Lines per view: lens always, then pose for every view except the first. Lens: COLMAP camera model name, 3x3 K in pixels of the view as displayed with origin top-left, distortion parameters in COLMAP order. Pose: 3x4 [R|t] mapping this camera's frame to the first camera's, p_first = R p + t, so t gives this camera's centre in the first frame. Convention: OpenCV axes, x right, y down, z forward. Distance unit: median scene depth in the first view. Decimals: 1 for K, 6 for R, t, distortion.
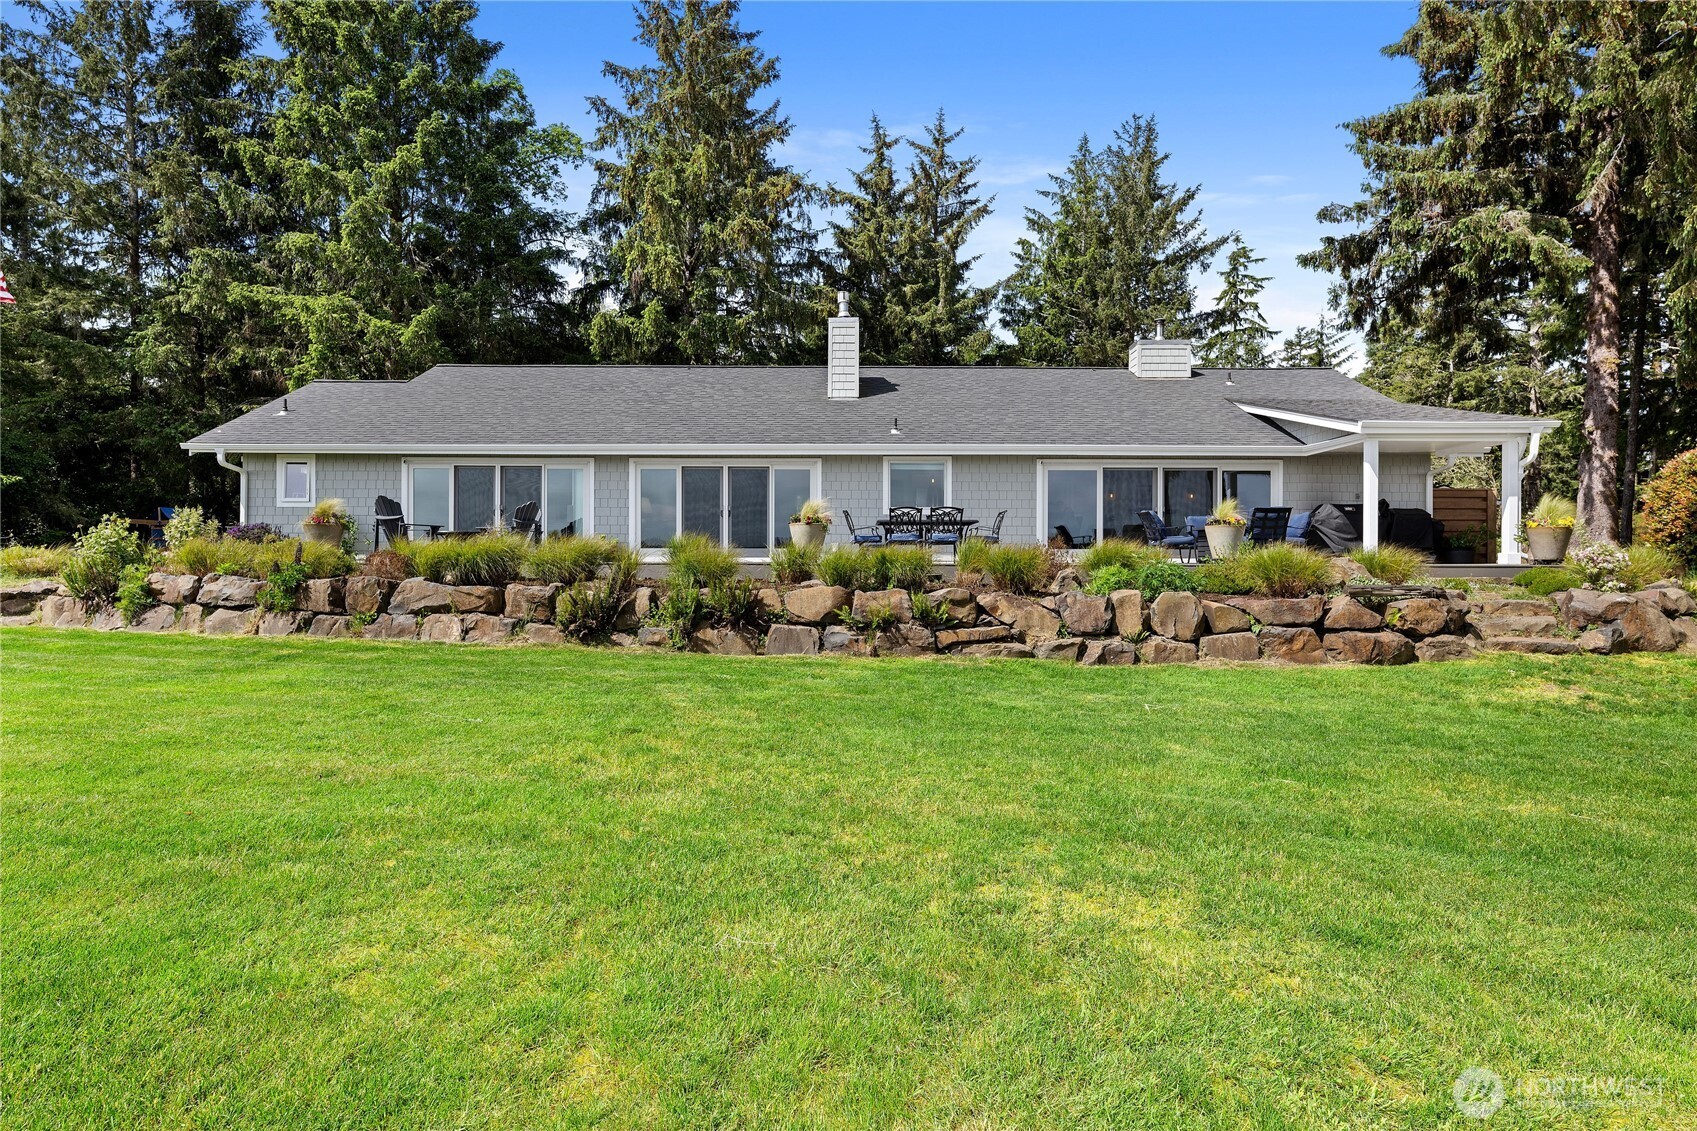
lens RADIAL K [[856.5, 0, 848.5], [0, 856.5, 565.5], [0, 0, 1]] dist [-0.001615, -0.000312]
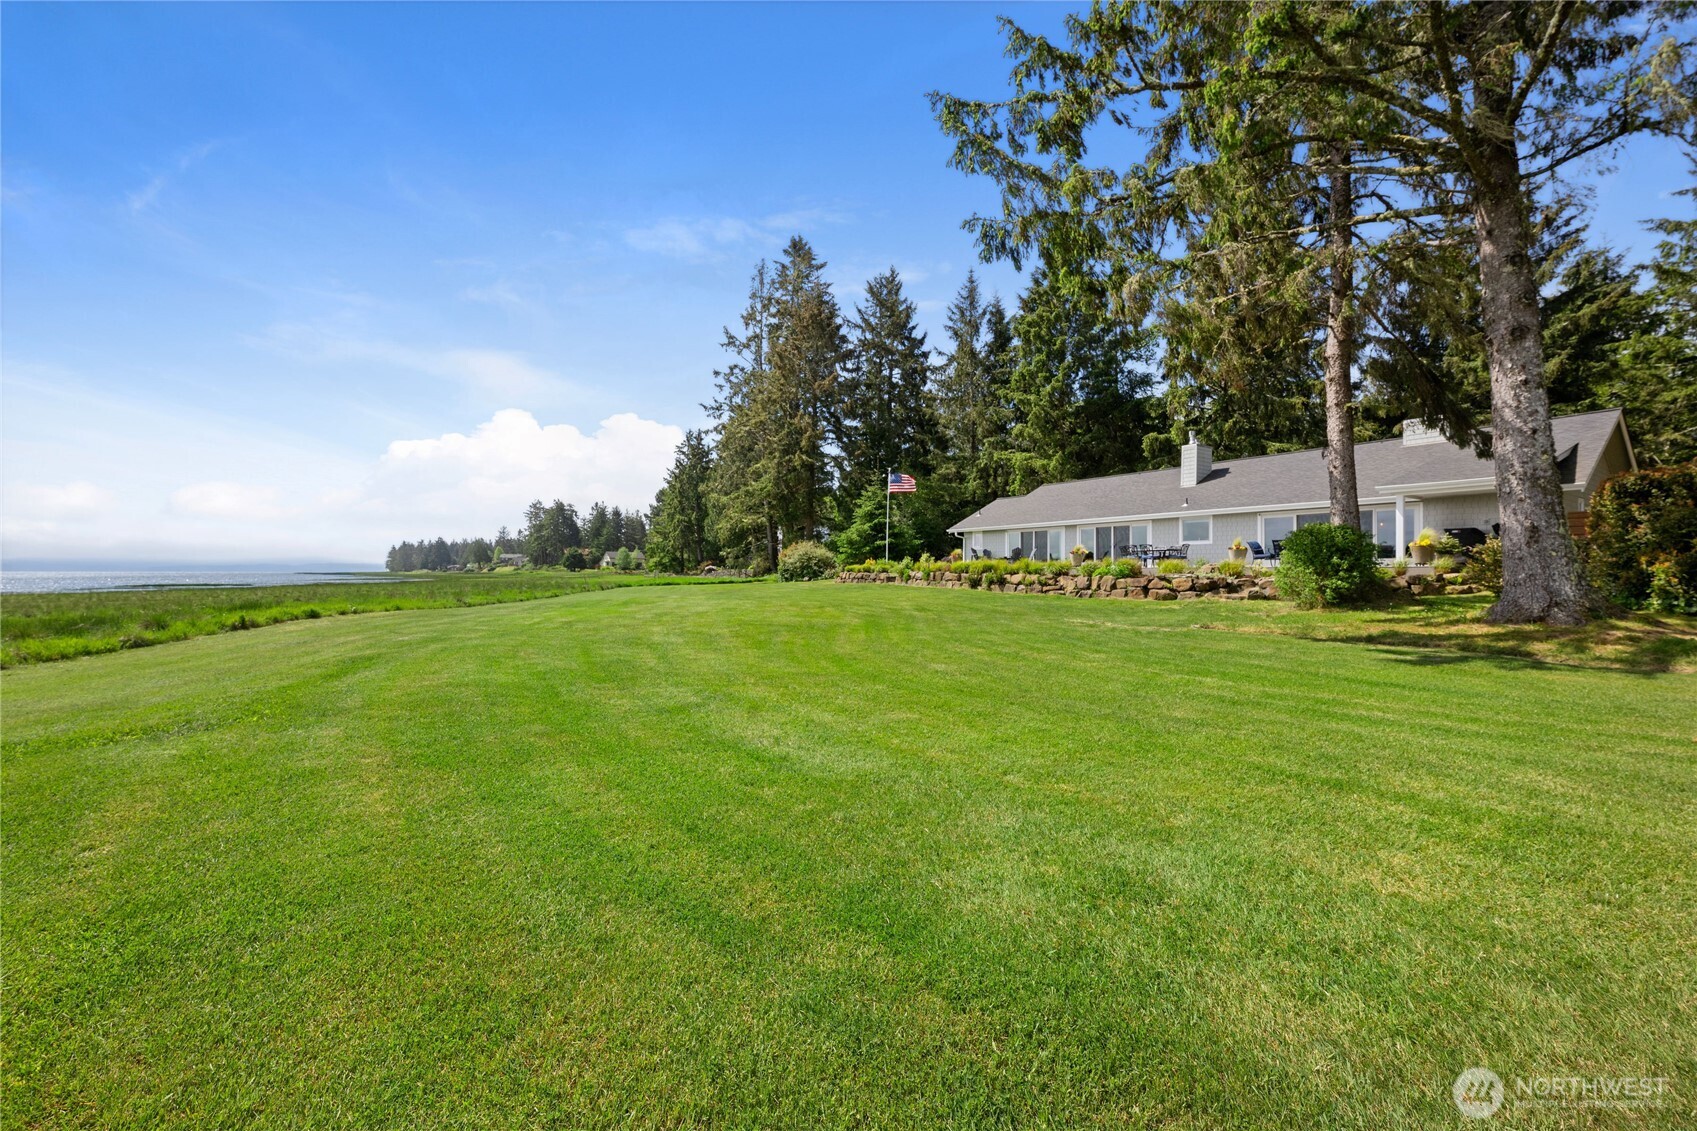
lens RADIAL K [[673.8, 0, 844.7], [0, 673.8, 568.1], [0, 0, 1]] dist [-0.001058, -0.000151]
pose [[0.544527, -0.005157, -0.838727, 0.975562], [-0.008430, 0.999897, -0.011621, 0.020582], [0.838701, 0.013399, 0.544428, -0.568536]]
